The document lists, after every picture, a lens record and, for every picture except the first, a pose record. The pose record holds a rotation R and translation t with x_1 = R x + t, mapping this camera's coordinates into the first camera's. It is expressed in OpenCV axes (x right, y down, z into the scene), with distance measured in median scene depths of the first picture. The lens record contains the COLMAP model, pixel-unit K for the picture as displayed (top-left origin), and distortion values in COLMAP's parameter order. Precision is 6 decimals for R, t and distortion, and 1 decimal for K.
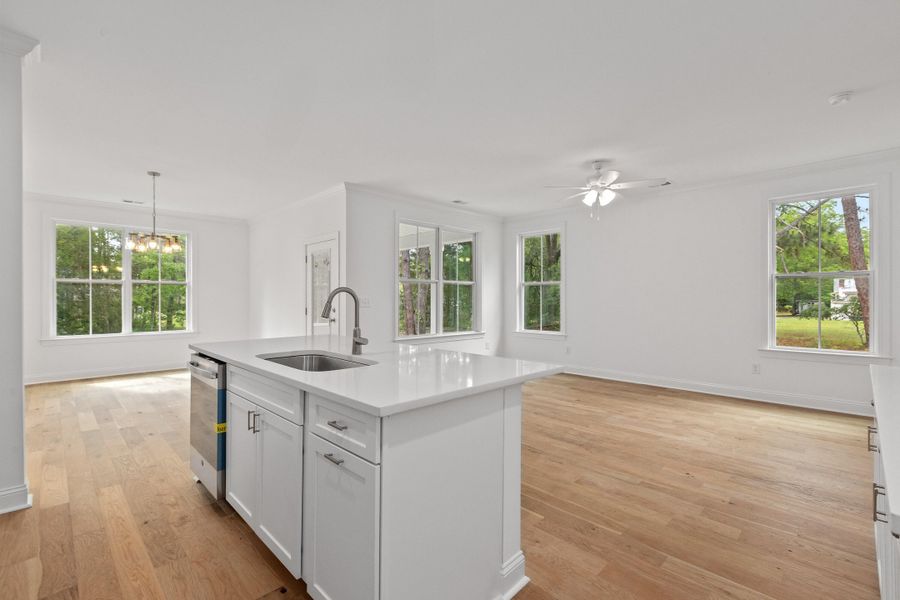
lens RADIAL K [[402.7, 0, 446.3], [0, 402.7, 298.4], [0, 0, 1]] dist [0.001655, -0.000605]
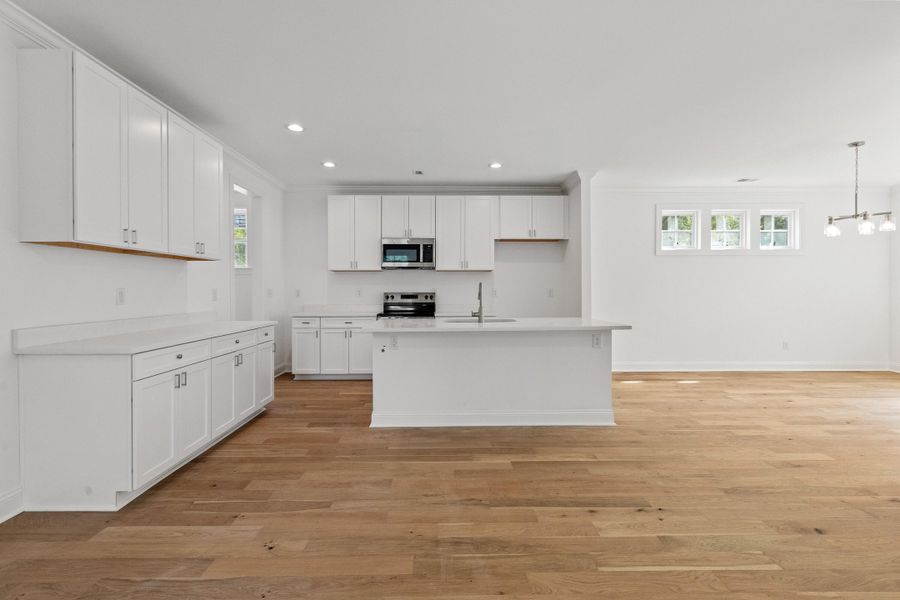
lens RADIAL K [[408.8, 0, 447.3], [0, 408.8, 290.4], [0, 0, 1]] dist [0.000842, 0.000155]
pose [[-0.689684, 0.001171, -0.724110, 0.640849], [0.001061, 0.999999, 0.000606, 0.003989], [0.724110, -0.000350, -0.689685, 1.213709]]
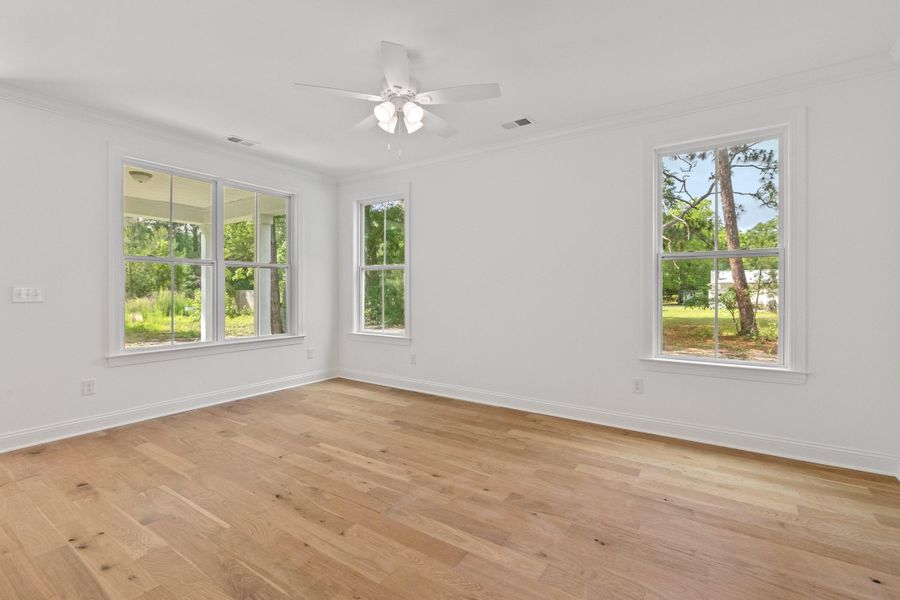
lens RADIAL K [[408.8, 0, 447.3], [0, 408.8, 290.4], [0, 0, 1]] dist [0.000842, 0.000155]
pose [[0.980877, -0.000811, 0.194625, 0.373275], [-0.000035, 0.999991, 0.004346, 0.002633], [-0.194627, -0.004270, 0.980868, 0.449238]]
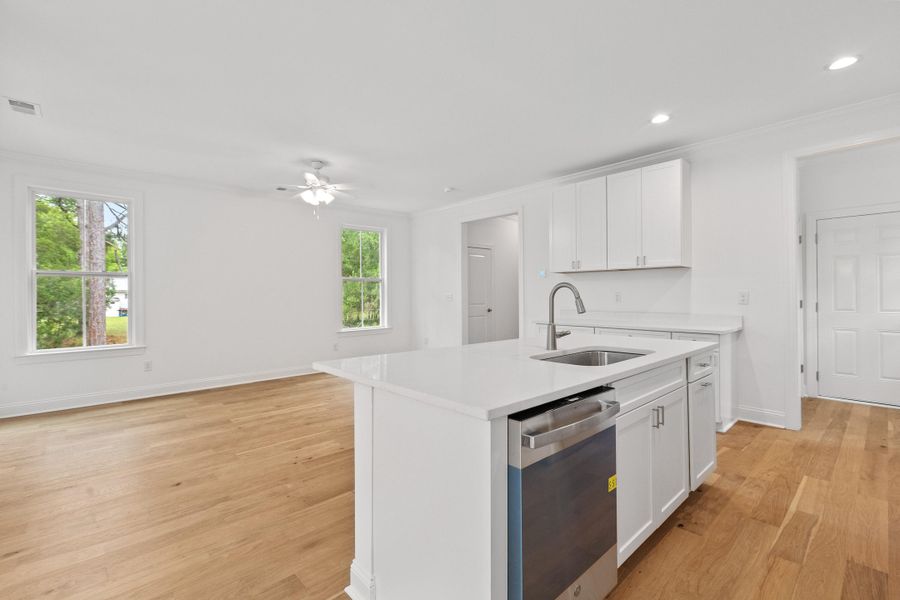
lens RADIAL K [[408.3, 0, 445.2], [0, 408.3, 293.0], [0, 0, 1]] dist [0.002693, 0.000019]
pose [[0.034784, 0.001595, 0.999394, -0.735430], [0.006609, 0.999976, -0.001826, -0.001739], [-0.999373, 0.006668, 0.034773, 0.725531]]
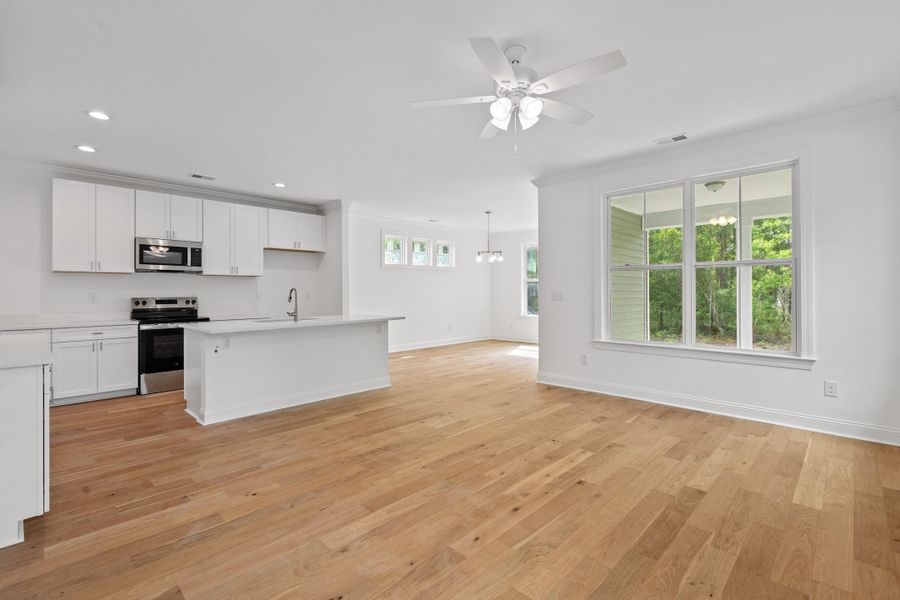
lens RADIAL K [[408.8, 0, 447.3], [0, 408.8, 290.4], [0, 0, 1]] dist [0.000842, 0.000155]
pose [[0.016363, -0.004384, -0.999857, 1.074990], [0.006546, 0.999969, -0.004277, 0.000632], [0.999845, -0.006475, 0.016391, 1.013235]]
